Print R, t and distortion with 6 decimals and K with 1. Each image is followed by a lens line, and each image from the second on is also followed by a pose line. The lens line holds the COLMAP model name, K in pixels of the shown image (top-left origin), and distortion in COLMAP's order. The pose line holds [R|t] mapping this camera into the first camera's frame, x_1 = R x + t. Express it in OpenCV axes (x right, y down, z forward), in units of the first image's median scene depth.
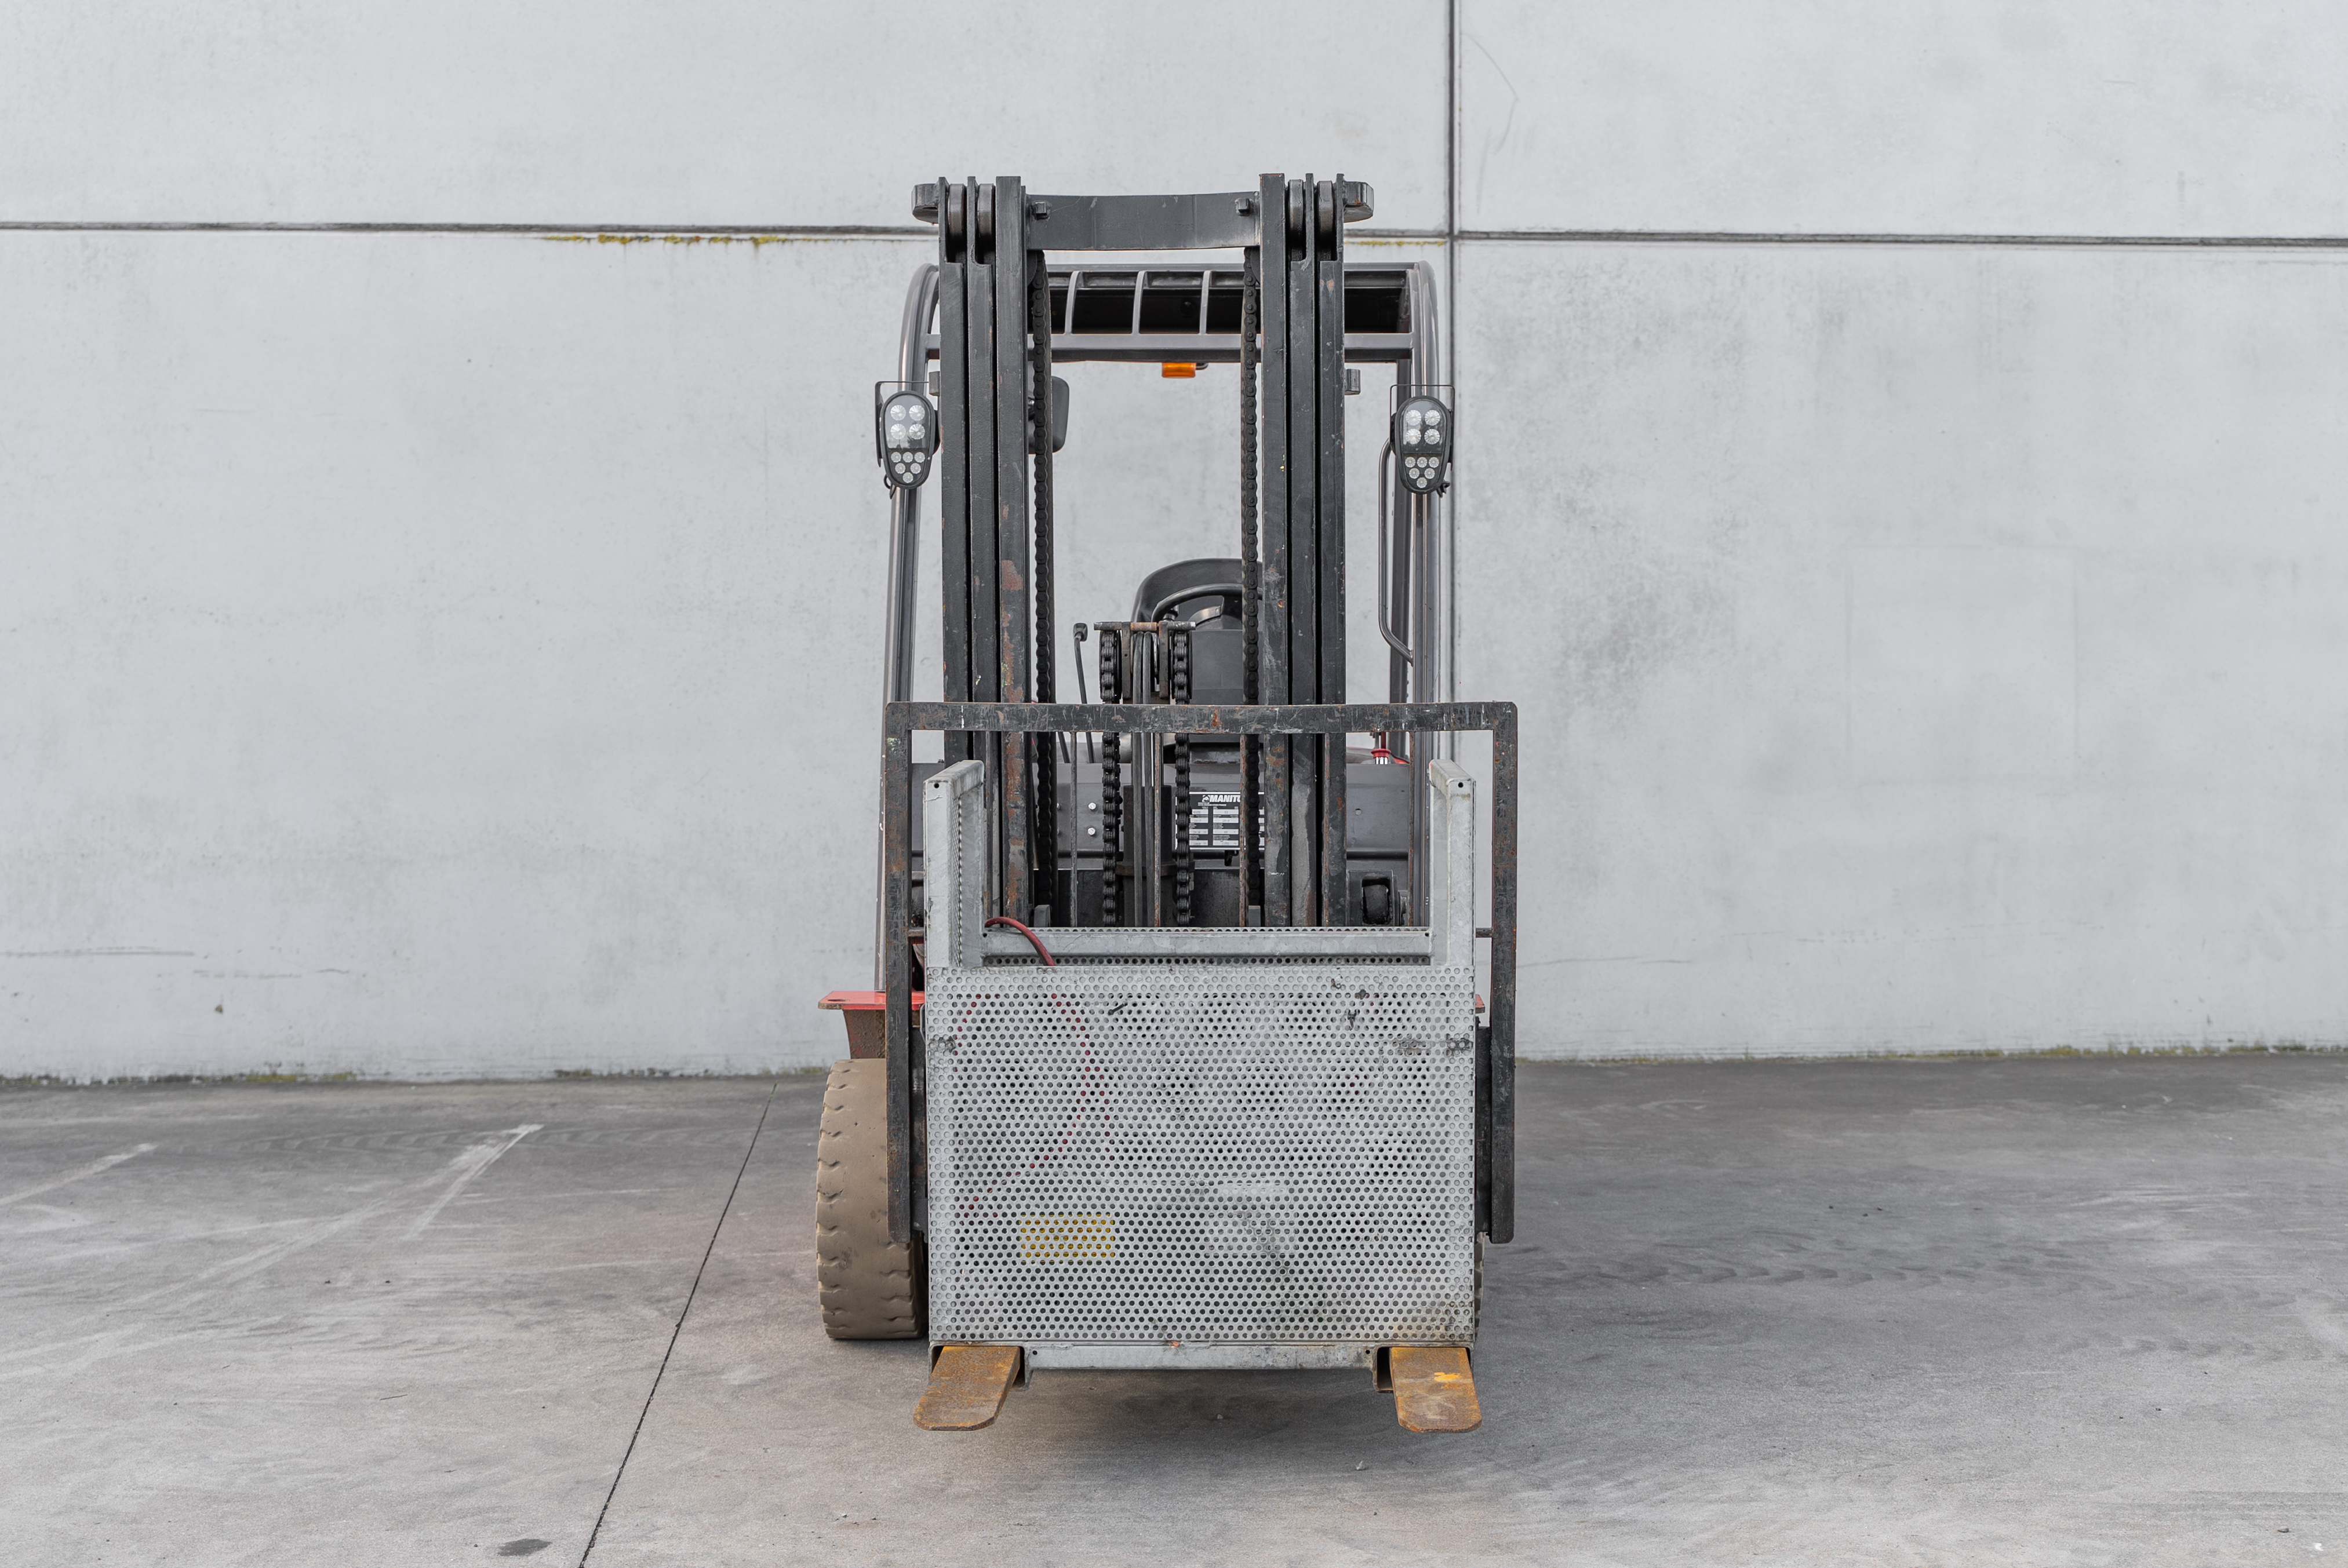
lens RADIAL K [[3281.5, 0, 1175.9], [0, 3281.5, 776.4], [0, 0, 1]] dist [-0.019639, 0.000000]
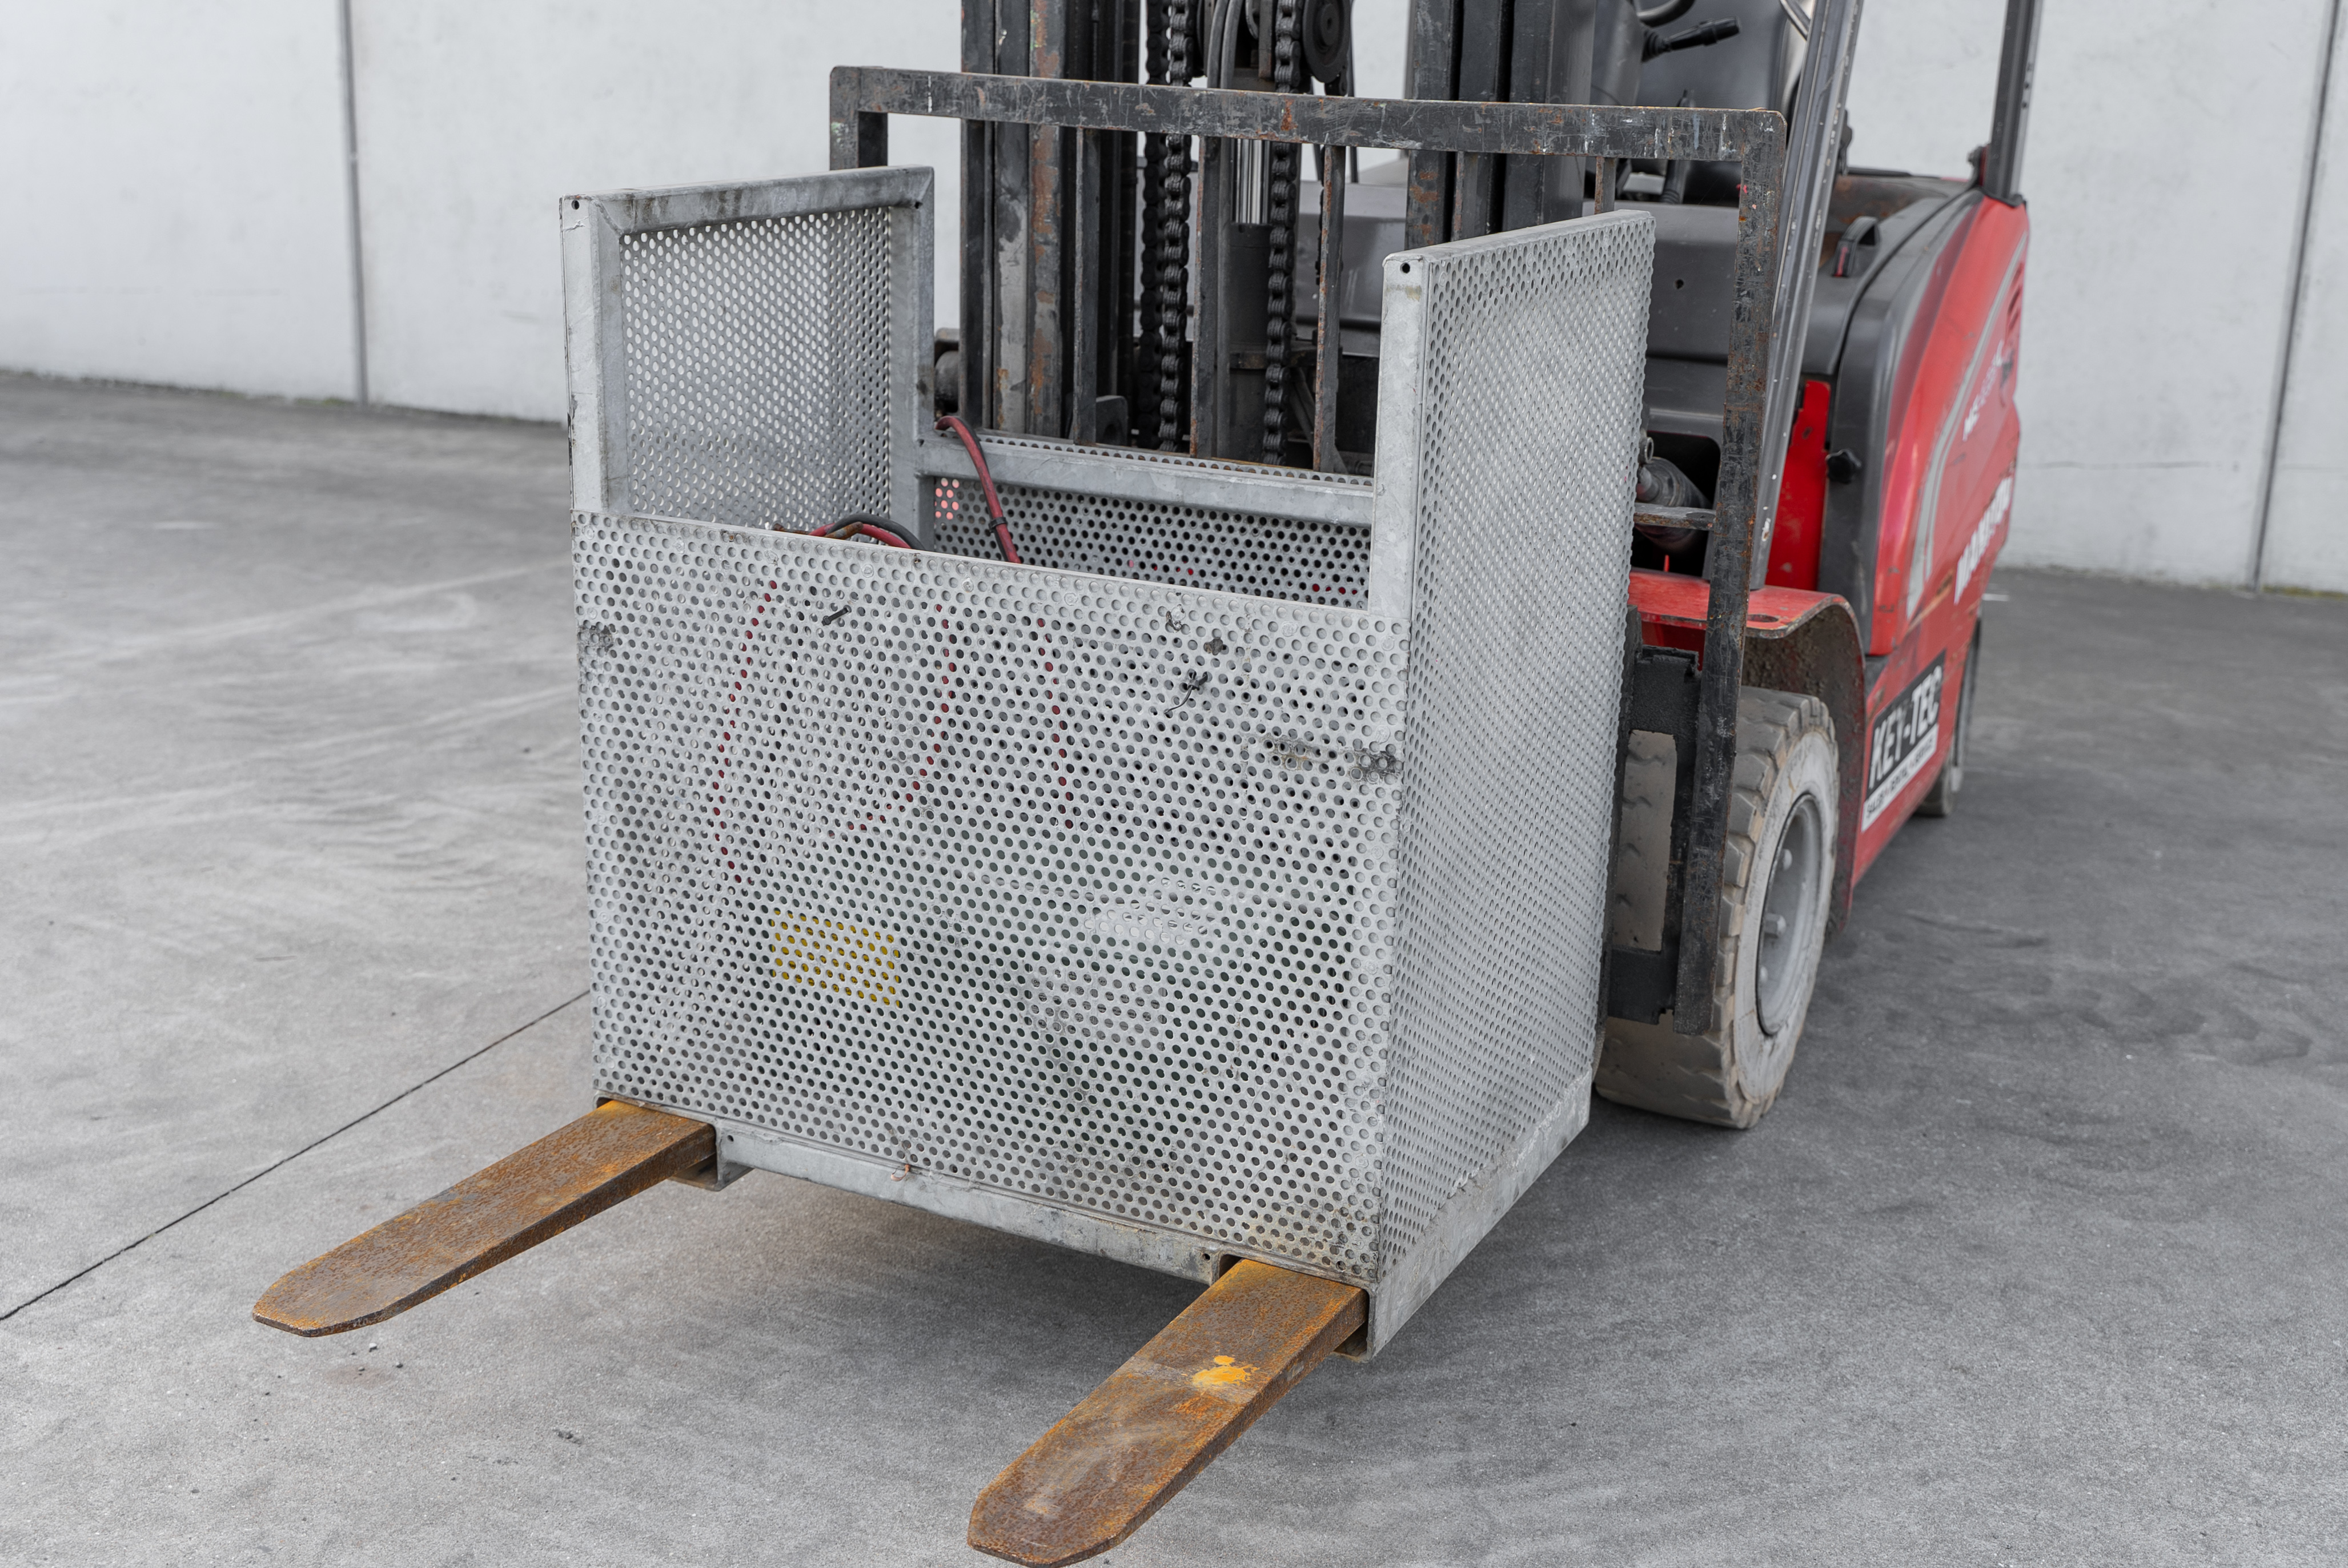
lens RADIAL K [[2685.4, 0, 1173.1], [0, 2685.4, 779.1], [0, 0, 1]] dist [0.025874, 0.000000]
pose [[0.907002, 0.146916, -0.394669, 0.210508], [-0.055659, 0.970772, 0.233459, -0.014116], [0.417433, -0.189781, 0.888669, 0.552508]]
